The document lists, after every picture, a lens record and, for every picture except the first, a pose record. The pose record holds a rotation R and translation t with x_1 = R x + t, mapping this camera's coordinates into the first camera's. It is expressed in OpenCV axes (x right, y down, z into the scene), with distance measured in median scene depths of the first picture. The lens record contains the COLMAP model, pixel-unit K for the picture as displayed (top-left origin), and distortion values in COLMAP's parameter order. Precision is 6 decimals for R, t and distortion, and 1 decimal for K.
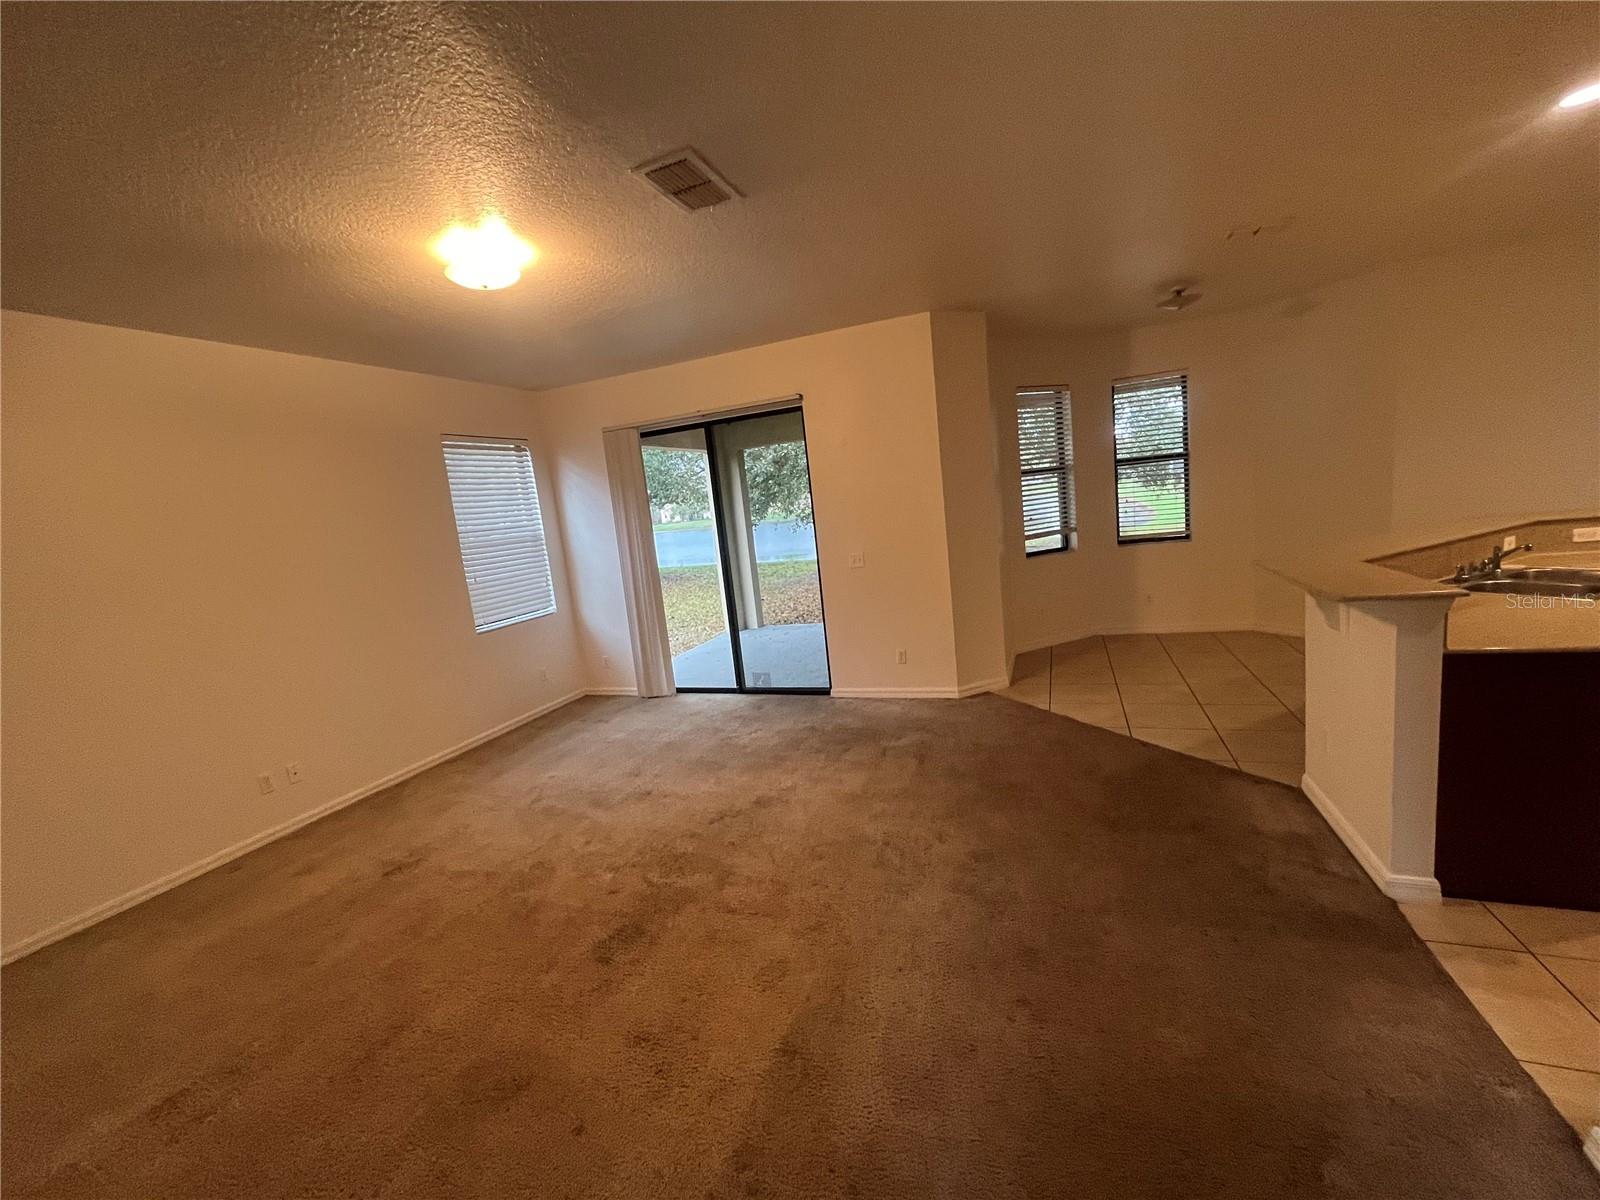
lens RADIAL K [[648.0, 0, 808.0], [0, 648.0, 593.0], [0, 0, 1]] dist [-0.001097, 0.000319]
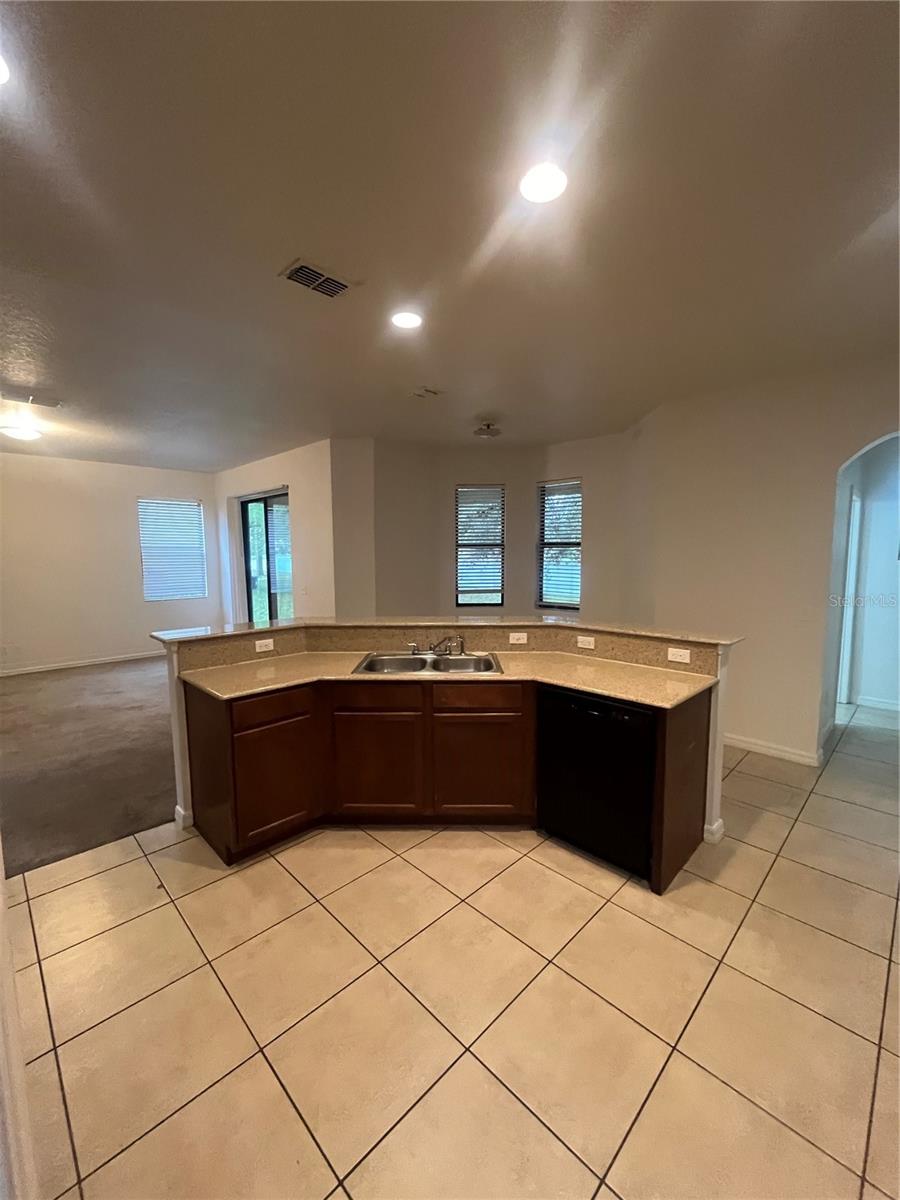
lens RADIAL K [[486.0, 0, 455.2], [0, 486.0, 605.3], [0, 0, 1]] dist [-0.001097, 0.000319]
pose [[0.908889, 0.146802, -0.390347, 0.865110], [-0.148654, 0.988557, 0.025650, -0.096623], [0.389645, 0.034714, 0.920310, 0.041042]]
